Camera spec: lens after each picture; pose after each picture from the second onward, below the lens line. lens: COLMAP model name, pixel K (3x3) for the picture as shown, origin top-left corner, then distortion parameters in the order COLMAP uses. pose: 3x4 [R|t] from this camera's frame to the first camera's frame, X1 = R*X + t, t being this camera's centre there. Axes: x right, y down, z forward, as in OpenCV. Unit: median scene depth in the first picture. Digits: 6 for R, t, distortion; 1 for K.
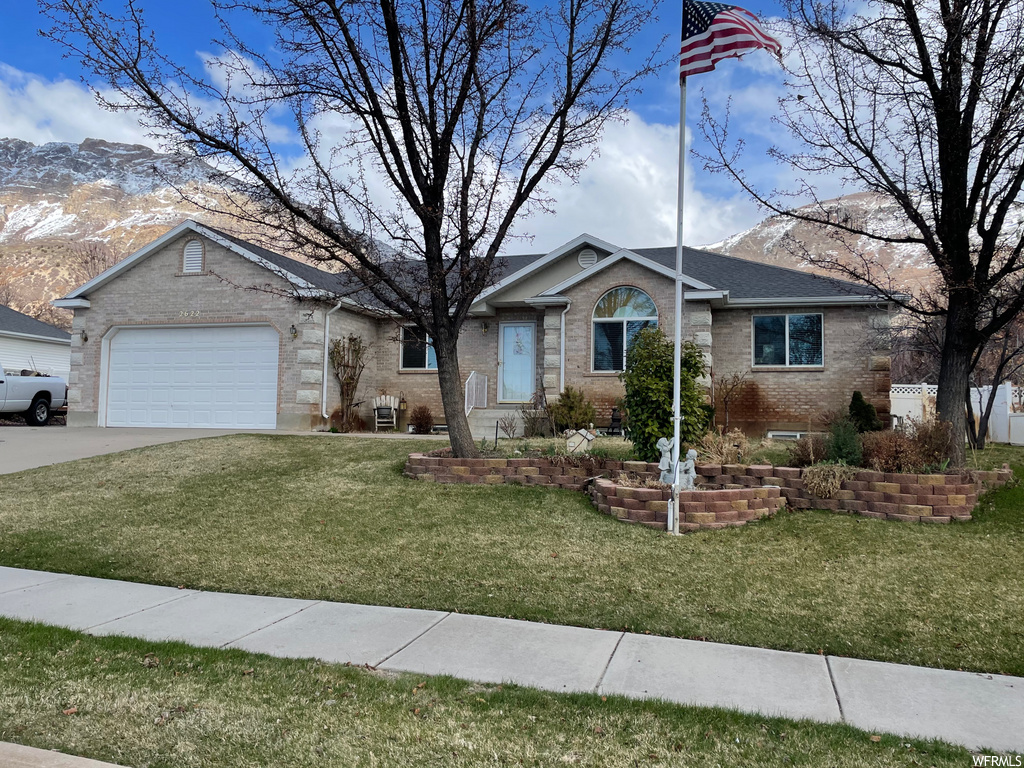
lens RADIAL K [[769.1, 0, 512.3], [0, 769.1, 380.4], [0, 0, 1]] dist [0.045591, -0.011358]
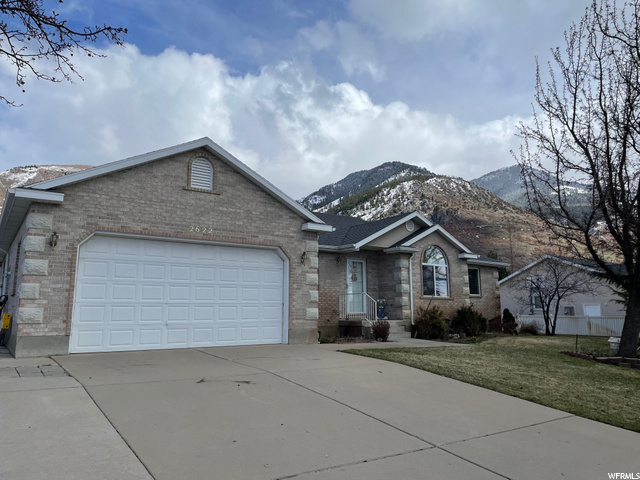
lens RADIAL K [[480.7, 0, 319.3], [0, 480.7, 239.9], [0, 0, 1]] dist [0.045591, -0.011358]
pose [[0.618584, 0.102589, 0.778992, -0.809907], [-0.032372, 0.993925, -0.105188, -0.013271], [-0.785051, 0.039850, 0.618148, 0.505007]]
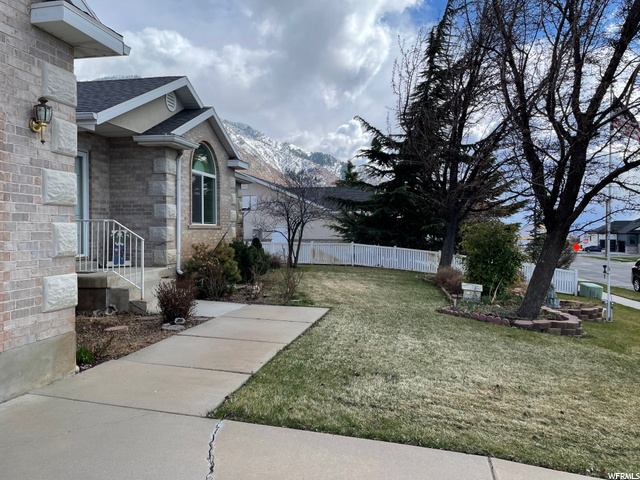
lens RADIAL K [[480.7, 0, 326.1], [0, 480.7, 228.0], [0, 0, 1]] dist [0.045591, -0.011358]
pose [[-0.114233, -0.015639, 0.993331, -0.506581], [-0.061910, 0.998045, 0.008594, -0.020438], [-0.991523, -0.060516, -0.114978, 0.854197]]
